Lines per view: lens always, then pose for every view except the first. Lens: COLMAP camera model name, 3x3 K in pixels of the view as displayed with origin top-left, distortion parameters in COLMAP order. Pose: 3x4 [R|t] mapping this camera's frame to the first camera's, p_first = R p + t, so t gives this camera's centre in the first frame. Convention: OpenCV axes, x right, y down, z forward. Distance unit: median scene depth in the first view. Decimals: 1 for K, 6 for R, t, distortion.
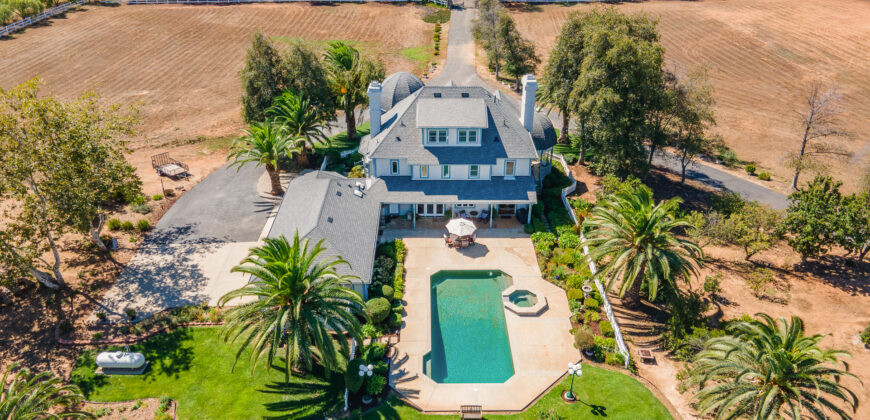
lens RADIAL K [[632.2, 0, 435.0], [0, 632.2, 210.0], [0, 0, 1]] dist [0.008578, 0.067664]
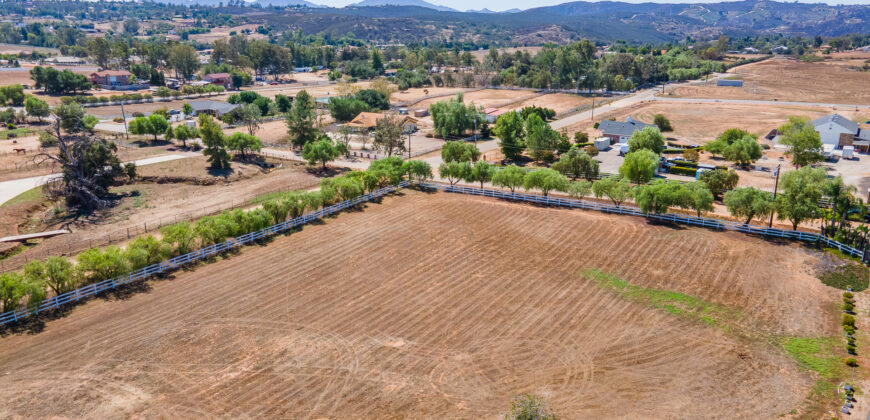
lens RADIAL K [[632.2, 0, 435.0], [0, 632.2, 210.0], [0, 0, 1]] dist [0.008578, 0.067664]
pose [[0.868561, 0.143283, -0.474417, -0.137839], [-0.247339, 0.954874, -0.164437, -0.365301], [0.429447, 0.260165, 0.864806, 0.533501]]
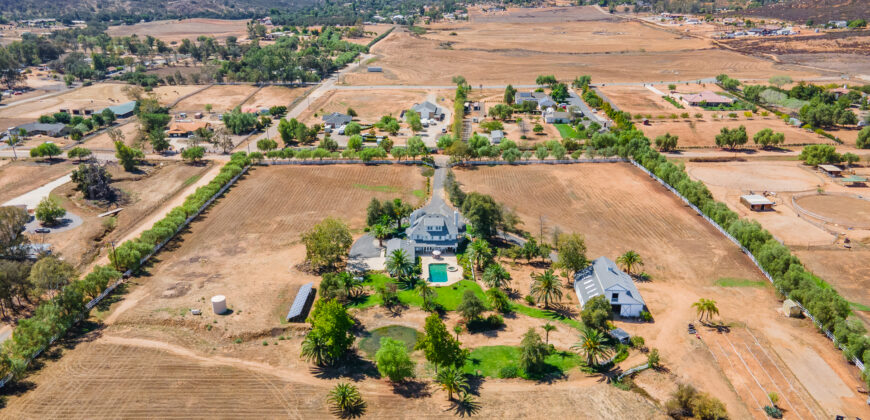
lens RADIAL K [[632.2, 0, 435.0], [0, 632.2, 210.0], [0, 0, 1]] dist [0.008578, 0.067664]
pose [[0.999791, -0.002180, 0.020337, -0.038370], [0.005203, 0.988704, -0.149788, 0.303088], [-0.019781, 0.149863, 0.988509, -2.439736]]
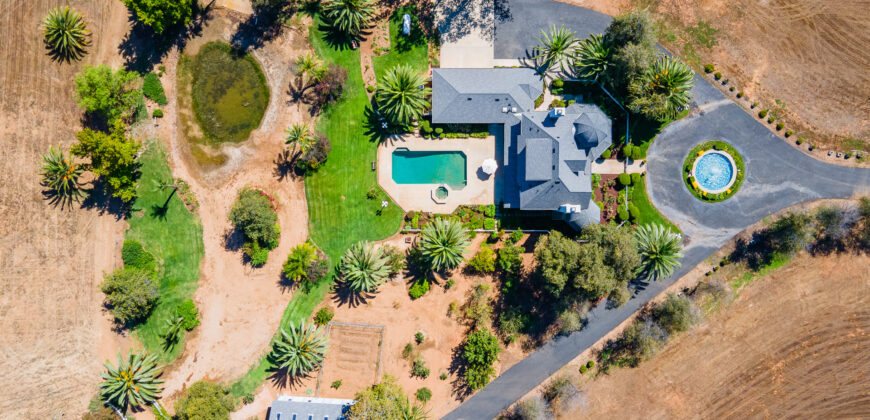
lens RADIAL K [[632.2, 0, 435.0], [0, 632.2, 210.0], [0, 0, 1]] dist [0.008578, 0.067664]
pose [[-0.010597, 0.999281, 0.036415, 0.094281], [-0.477848, -0.037050, 0.877661, -1.407829], [0.878379, -0.008100, 0.477896, -0.049129]]
